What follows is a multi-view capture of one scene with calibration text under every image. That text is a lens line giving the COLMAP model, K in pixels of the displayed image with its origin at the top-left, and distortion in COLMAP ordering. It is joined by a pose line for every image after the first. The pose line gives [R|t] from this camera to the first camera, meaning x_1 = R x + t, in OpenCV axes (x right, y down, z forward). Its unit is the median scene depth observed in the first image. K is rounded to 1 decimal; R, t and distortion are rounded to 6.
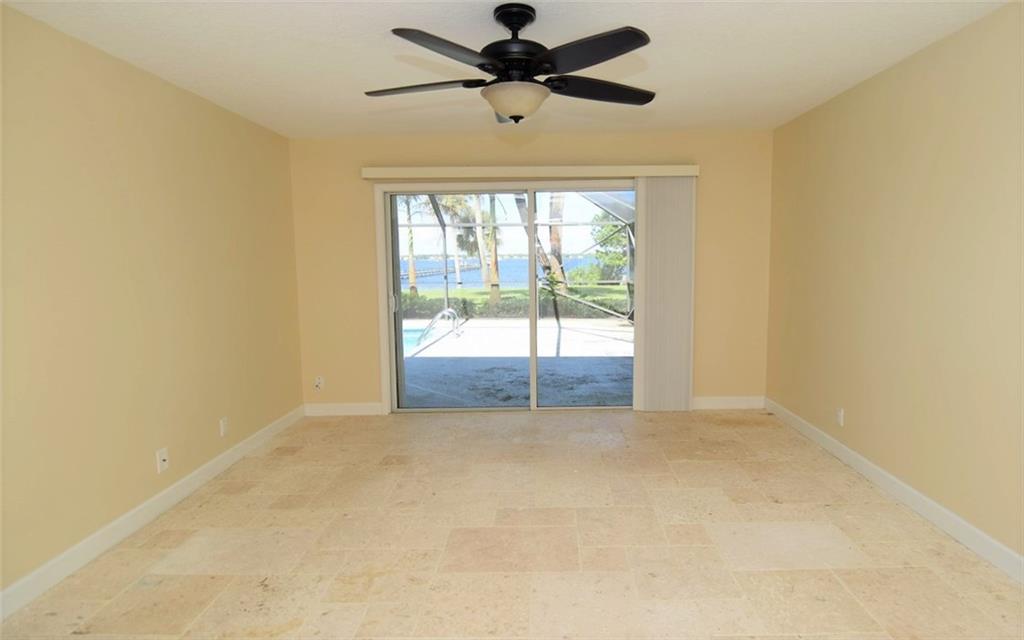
lens RADIAL K [[562.0, 0, 556.5], [0, 562.0, 309.7], [0, 0, 1]] dist [0.004380, -0.013556]
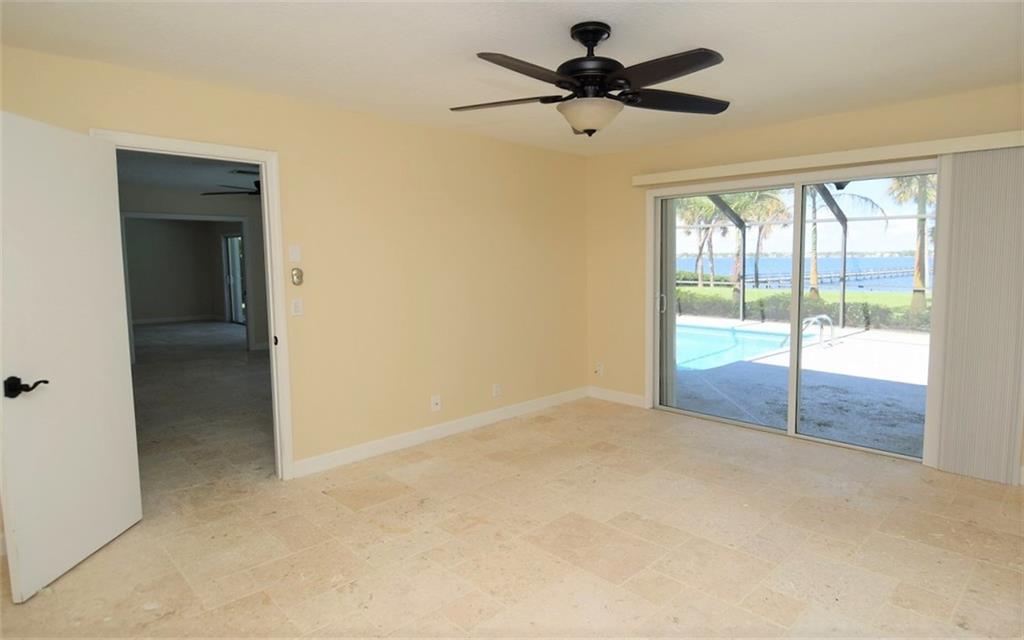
lens RADIAL K [[561.4, 0, 516.3], [0, 561.4, 306.8], [0, 0, 1]] dist [0.042053, -0.044343]
pose [[0.723170, 0.066863, -0.687426, 0.302310], [-0.068148, 0.997354, 0.025316, -0.017407], [0.687300, 0.028539, 0.725813, 0.080868]]
